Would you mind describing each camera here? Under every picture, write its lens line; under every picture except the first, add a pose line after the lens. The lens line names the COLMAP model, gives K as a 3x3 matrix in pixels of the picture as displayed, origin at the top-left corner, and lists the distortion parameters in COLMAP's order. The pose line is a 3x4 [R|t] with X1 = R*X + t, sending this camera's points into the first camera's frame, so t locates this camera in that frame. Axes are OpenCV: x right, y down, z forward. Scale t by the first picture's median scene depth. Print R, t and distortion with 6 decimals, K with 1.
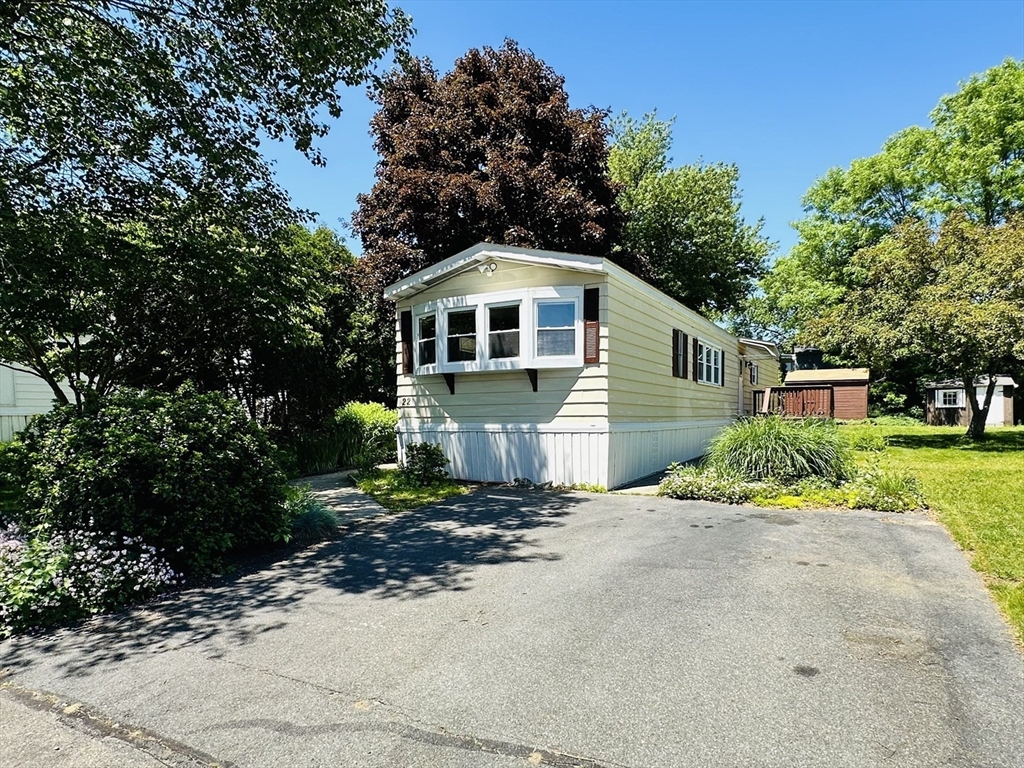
lens RADIAL K [[509.7, 0, 507.8], [0, 509.7, 426.6], [0, 0, 1]] dist [-0.000185, -0.000042]
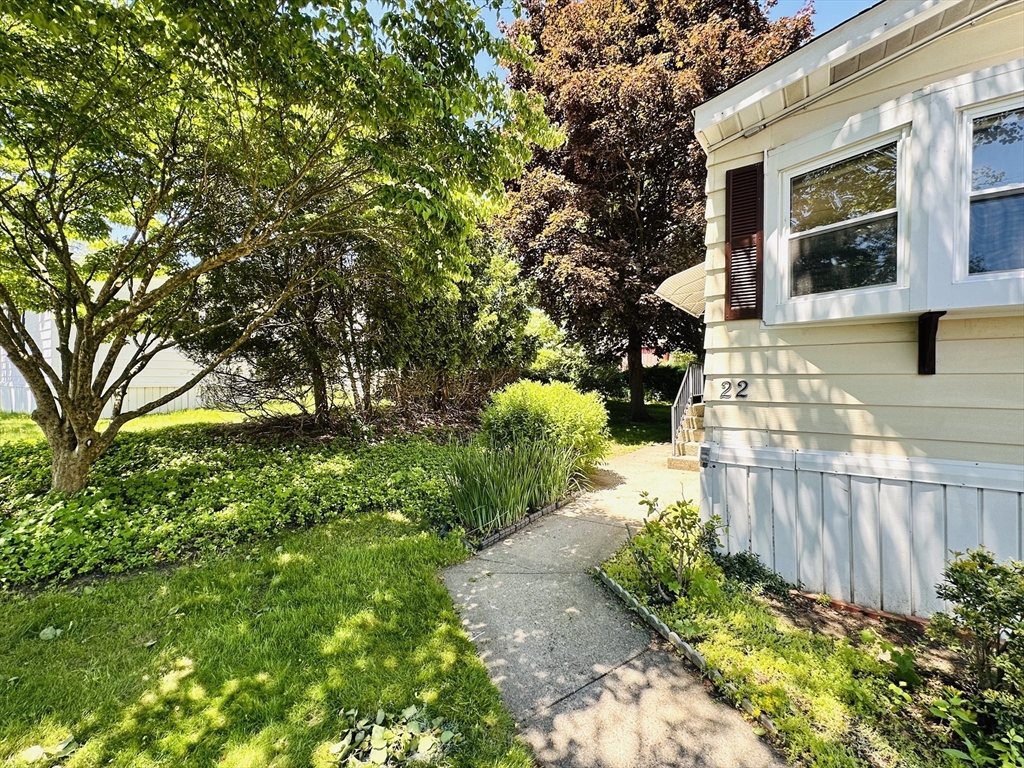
lens RADIAL K [[434.0, 0, 512.7], [0, 434.0, 383.3], [0, 0, 1]] dist [0.000611, -0.000037]
pose [[0.991273, 0.016220, -0.130820, -0.348849], [-0.019024, 0.999615, -0.020214, -0.047267], [0.130441, 0.022526, 0.991200, 0.675030]]
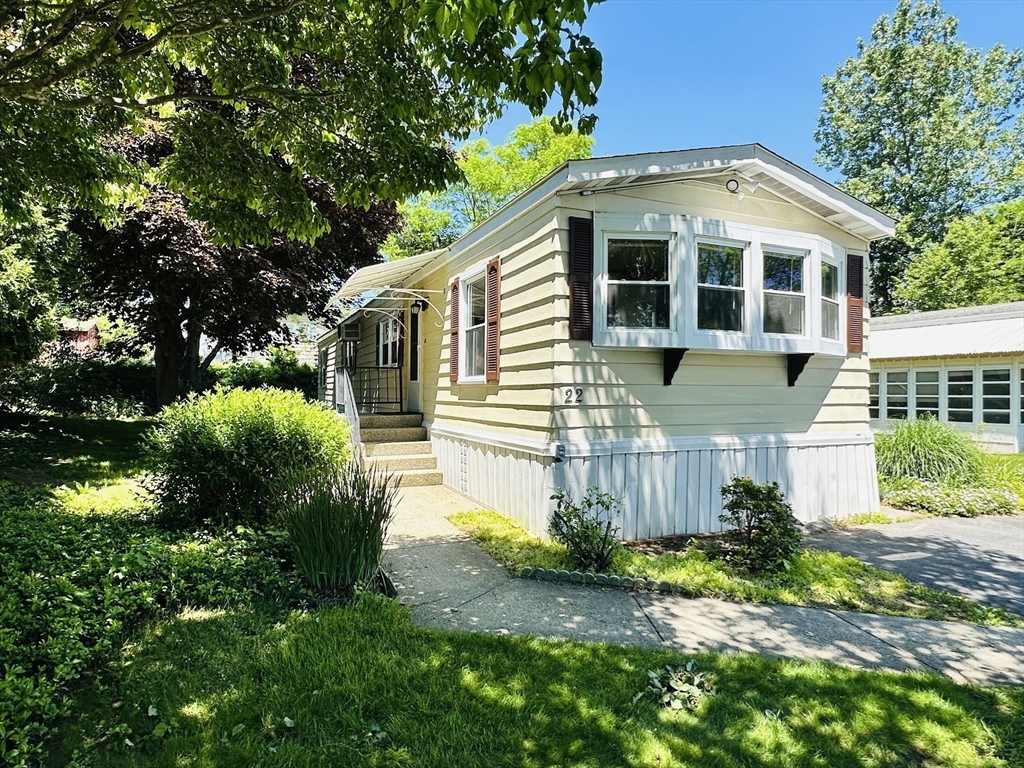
lens RADIAL K [[599.5, 0, 513.6], [0, 599.5, 384.7], [0, 0, 1]] dist [0.006895, -0.000012]
pose [[0.626868, 0.016222, 0.778956, -0.731848], [0.007209, 0.999620, -0.026620, -0.048401], [-0.779092, 0.022303, 0.626513, 0.721747]]
